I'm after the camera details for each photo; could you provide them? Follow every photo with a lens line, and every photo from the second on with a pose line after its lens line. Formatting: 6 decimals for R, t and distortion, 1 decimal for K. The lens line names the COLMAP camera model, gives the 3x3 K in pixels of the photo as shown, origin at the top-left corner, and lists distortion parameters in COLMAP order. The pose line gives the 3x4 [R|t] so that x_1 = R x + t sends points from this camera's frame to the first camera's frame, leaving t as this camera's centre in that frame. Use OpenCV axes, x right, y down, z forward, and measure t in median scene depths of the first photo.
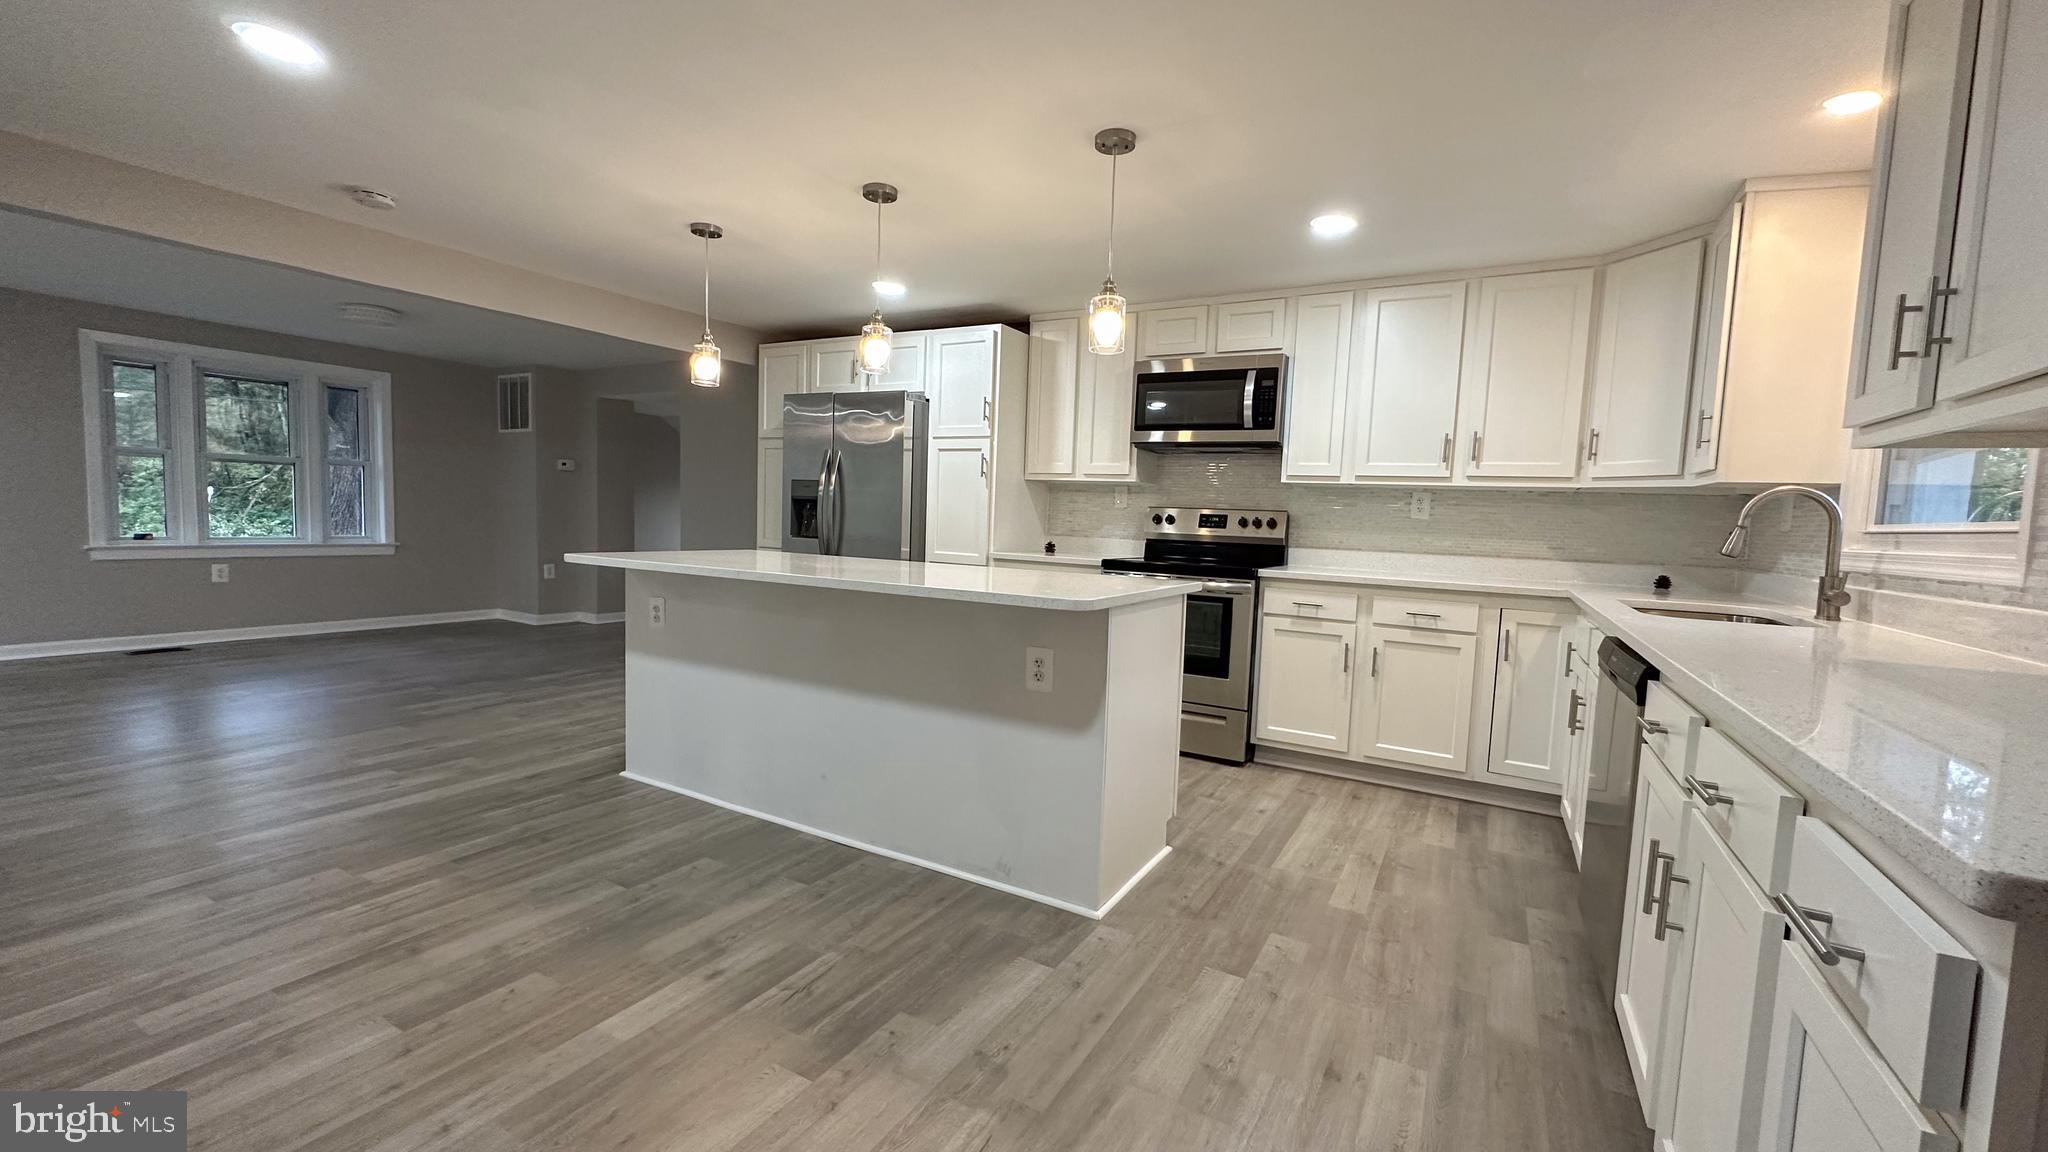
lens RADIAL K [[810.5, 0, 1026.0], [0, 810.5, 573.4], [0, 0, 1]] dist [-0.000823, -0.000456]
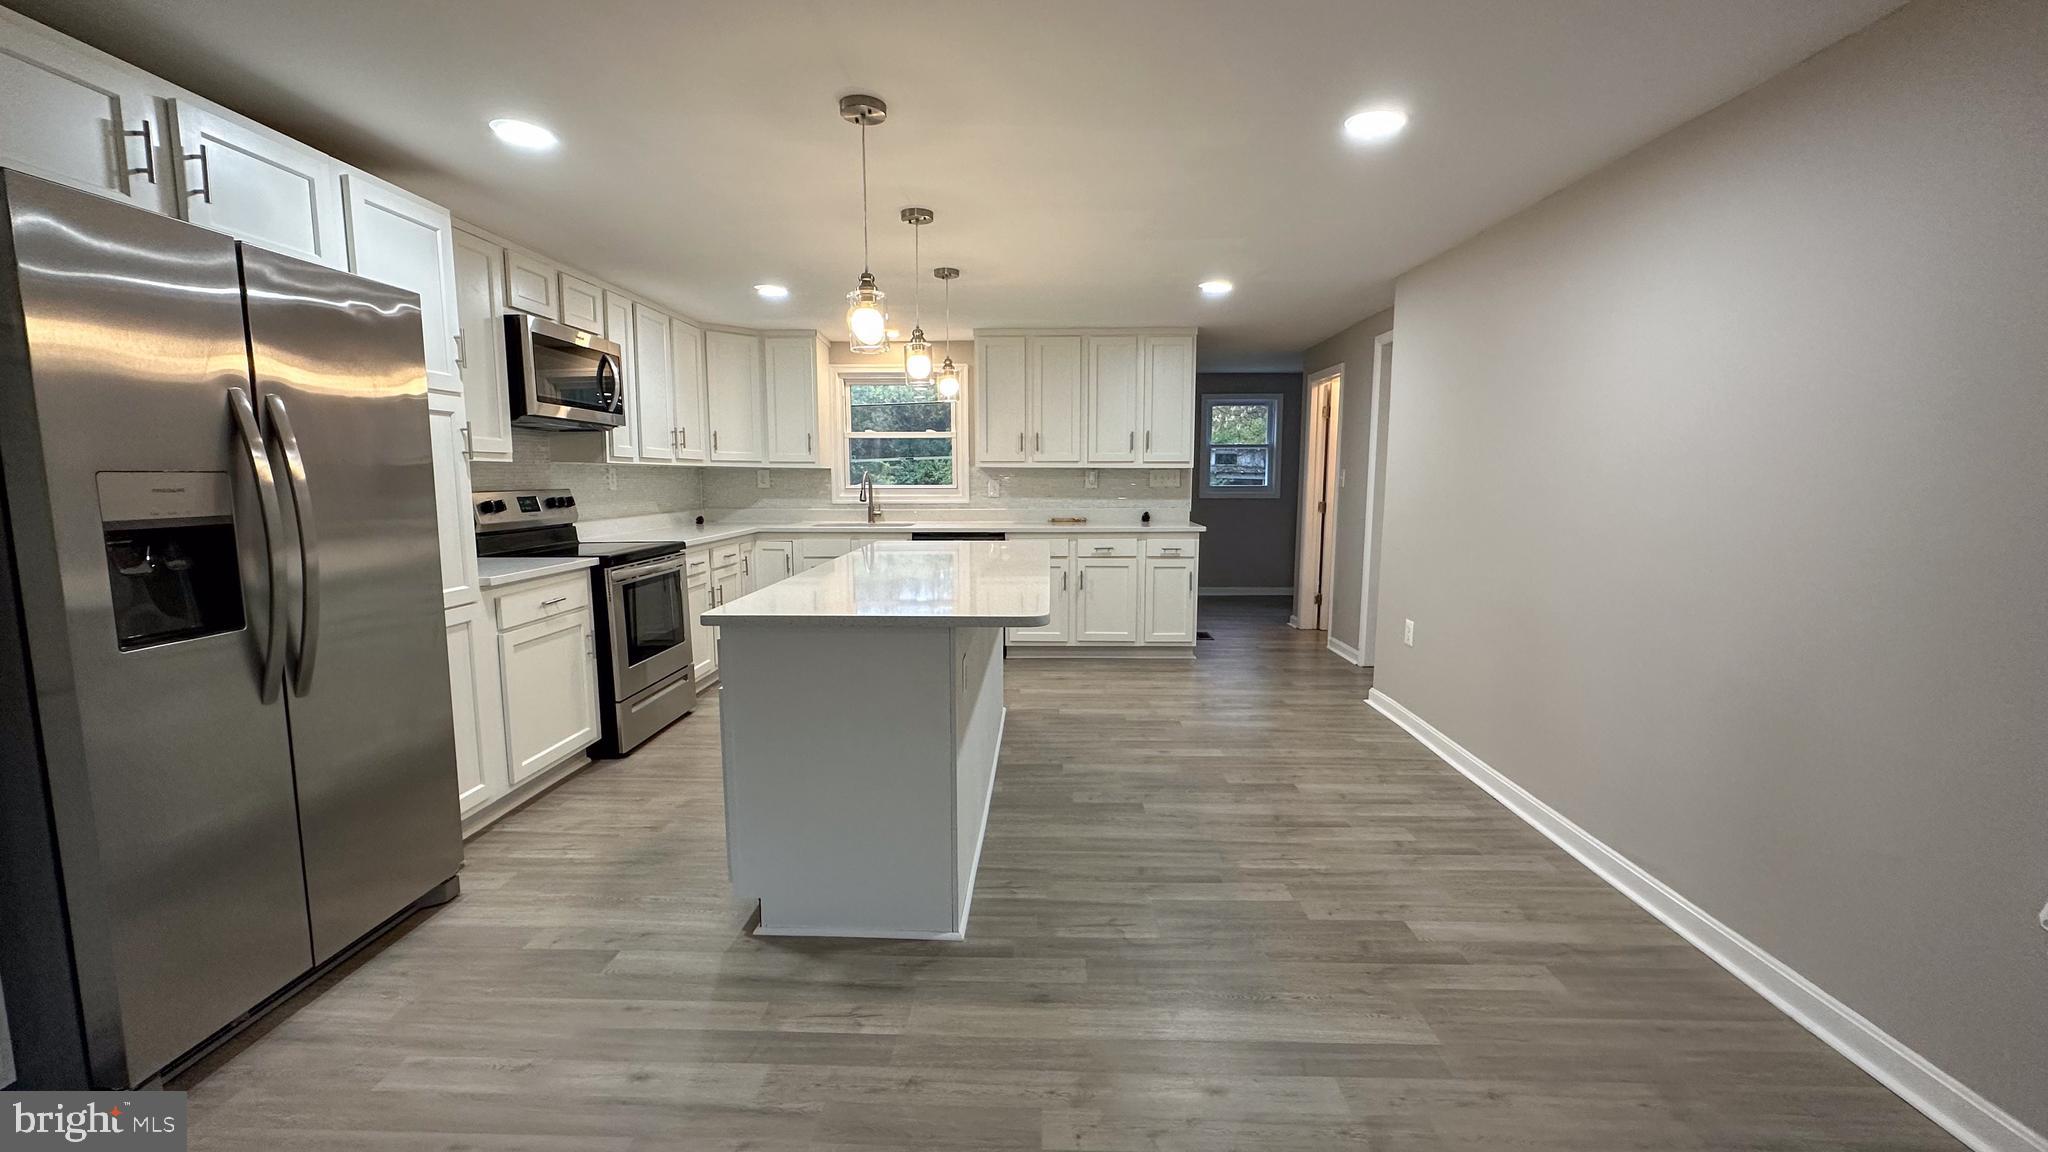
lens RADIAL K [[810.5, 0, 1022.3], [0, 810.5, 567.3], [0, 0, 1]] dist [-0.000823, -0.000456]
pose [[-0.470345, -0.139878, 0.871326, -1.578268], [0.045996, 0.982130, 0.182495, -0.260513], [-0.881283, 0.125914, -0.455506, 1.811777]]
